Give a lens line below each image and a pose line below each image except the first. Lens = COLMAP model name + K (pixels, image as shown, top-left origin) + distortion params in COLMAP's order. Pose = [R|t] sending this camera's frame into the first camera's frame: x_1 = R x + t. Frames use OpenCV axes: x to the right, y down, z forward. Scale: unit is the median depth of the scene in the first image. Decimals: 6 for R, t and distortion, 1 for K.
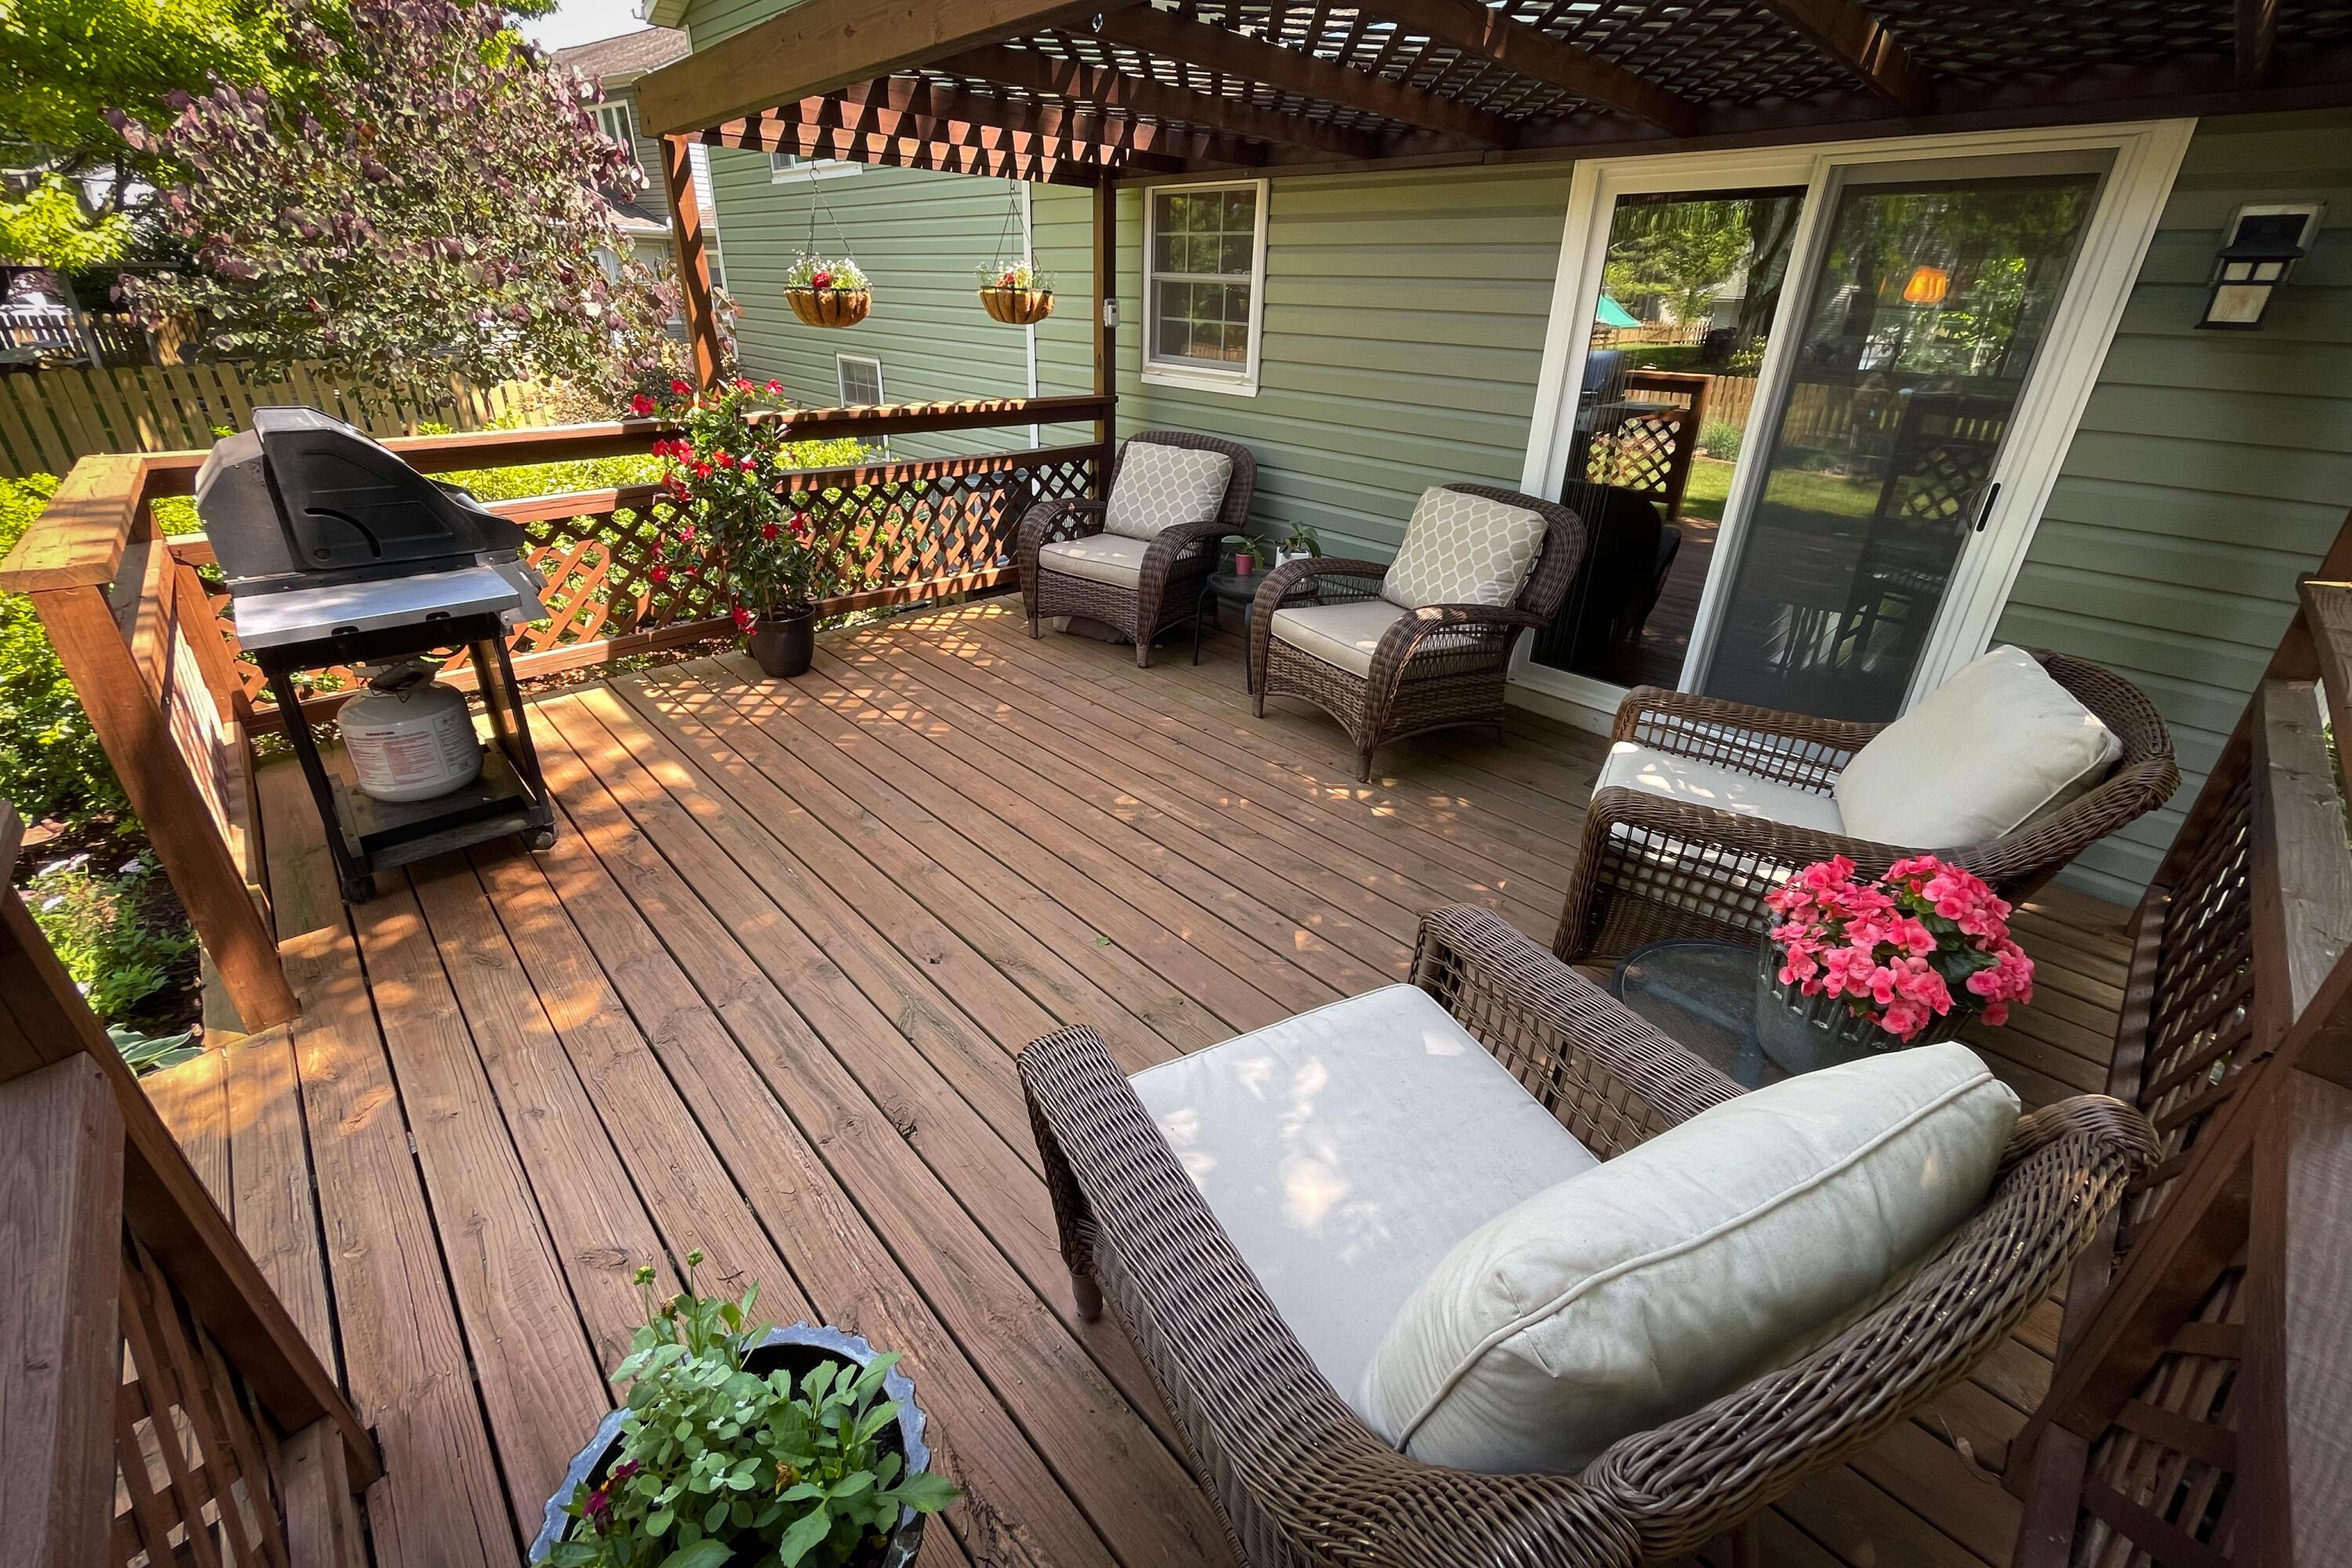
lens RADIAL K [[971.0, 0, 1175.7], [0, 971.0, 740.7], [0, 0, 1]] dist [0.000730, 0.000120]
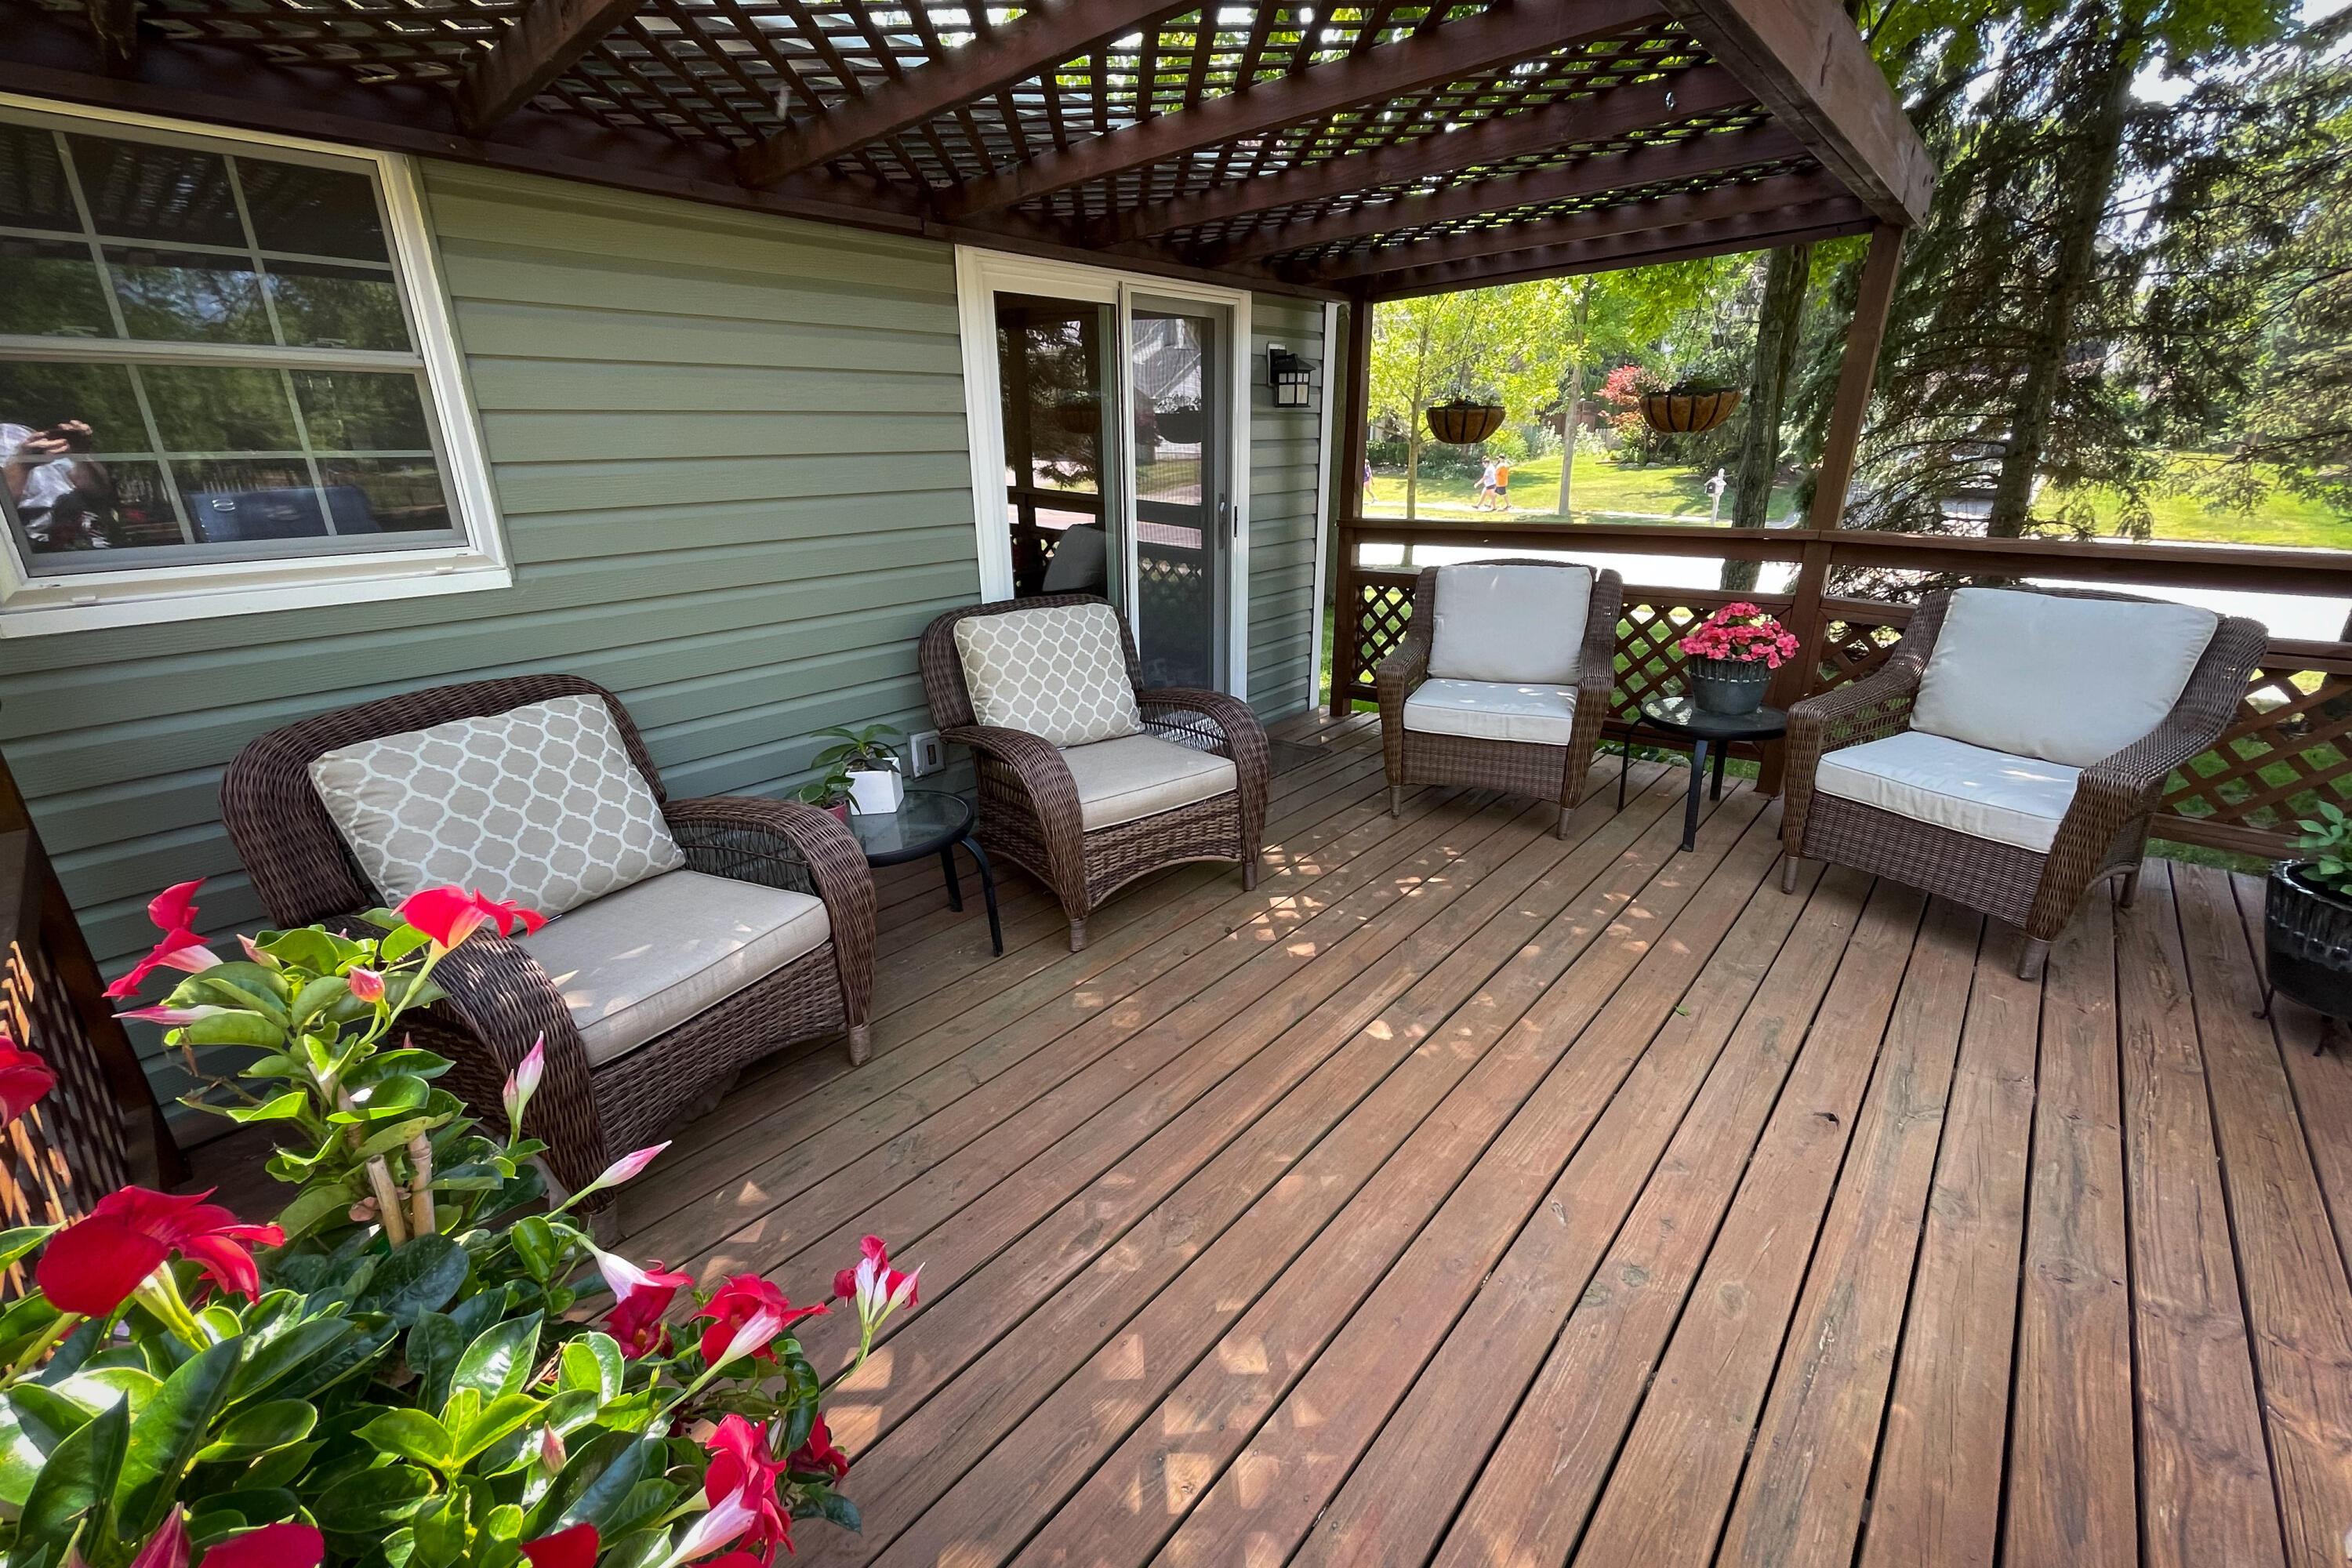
lens RADIAL K [[956.3, 0, 1176.0], [0, 956.3, 784.0], [0, 0, 1]] dist [-0.001811, -0.000225]
pose [[-0.082556, -0.358751, 0.929775, -0.632921], [0.437586, 0.825165, 0.357242, -0.411012], [-0.895379, 0.436349, 0.088862, 0.958230]]
